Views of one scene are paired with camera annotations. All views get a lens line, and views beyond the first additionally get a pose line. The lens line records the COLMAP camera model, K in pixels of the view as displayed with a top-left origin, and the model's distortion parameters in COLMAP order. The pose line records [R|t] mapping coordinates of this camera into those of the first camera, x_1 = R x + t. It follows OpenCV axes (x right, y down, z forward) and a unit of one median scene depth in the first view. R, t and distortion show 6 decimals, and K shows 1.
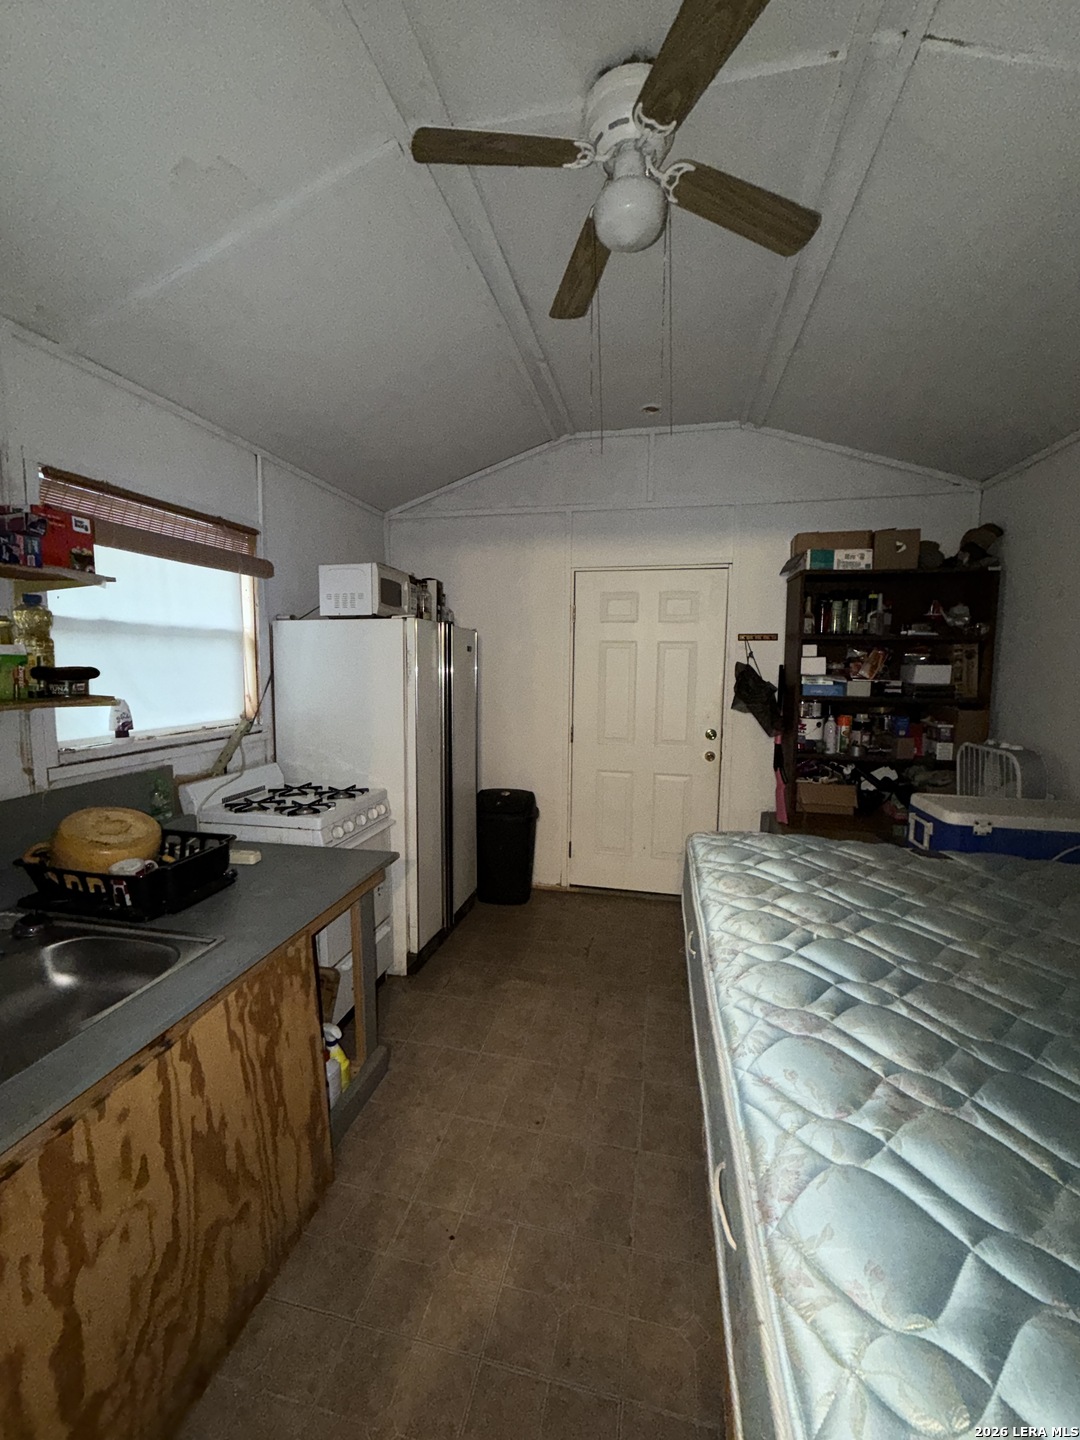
lens RADIAL K [[570.3, 0, 540.0], [0, 570.3, 720.0], [0, 0, 1]] dist [-0.001949, -0.000107]
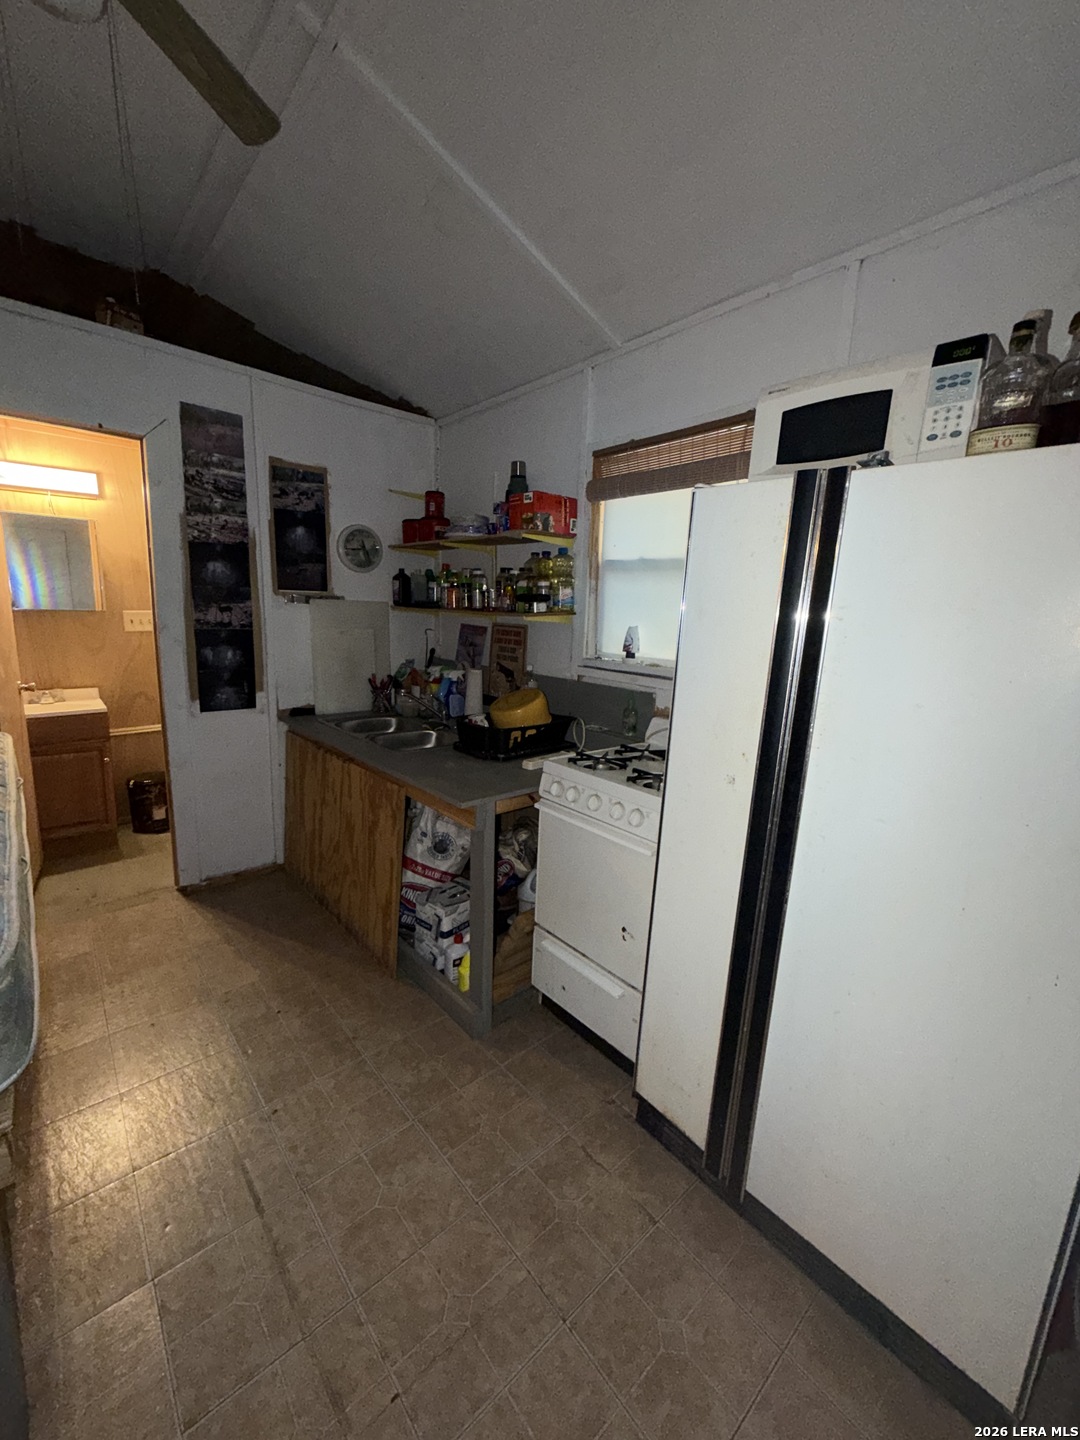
lens RADIAL K [[570.3, 0, 540.0], [0, 570.3, 720.0], [0, 0, 1]] dist [-0.001949, -0.000107]
pose [[-0.591959, 0.125305, -0.796168, 0.349969], [-0.129247, 0.960297, 0.247234, -0.117415], [0.795537, 0.249255, -0.552261, 1.540515]]
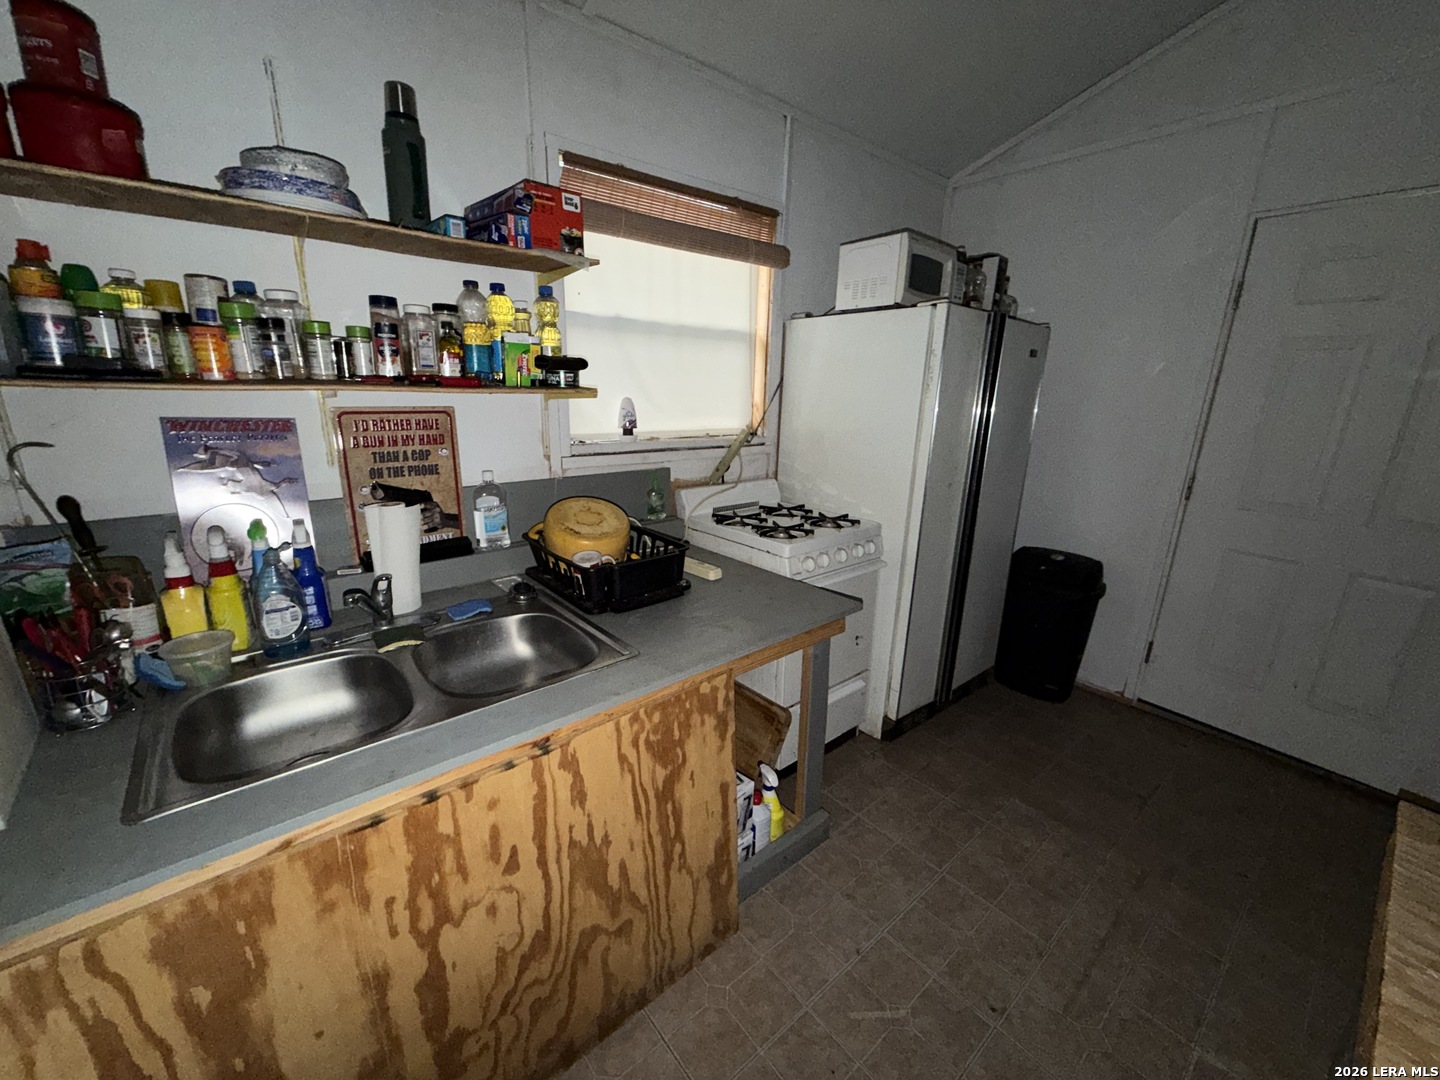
lens RADIAL K [[570.3, 0, 720.0], [0, 570.3, 540.0], [0, 0, 1]] dist [-0.001949, -0.000107]
pose [[0.791770, 0.170547, -0.586527, 0.042383], [-0.080794, 0.981034, 0.176193, 0.020590], [0.605452, -0.092117, 0.790533, 0.259847]]
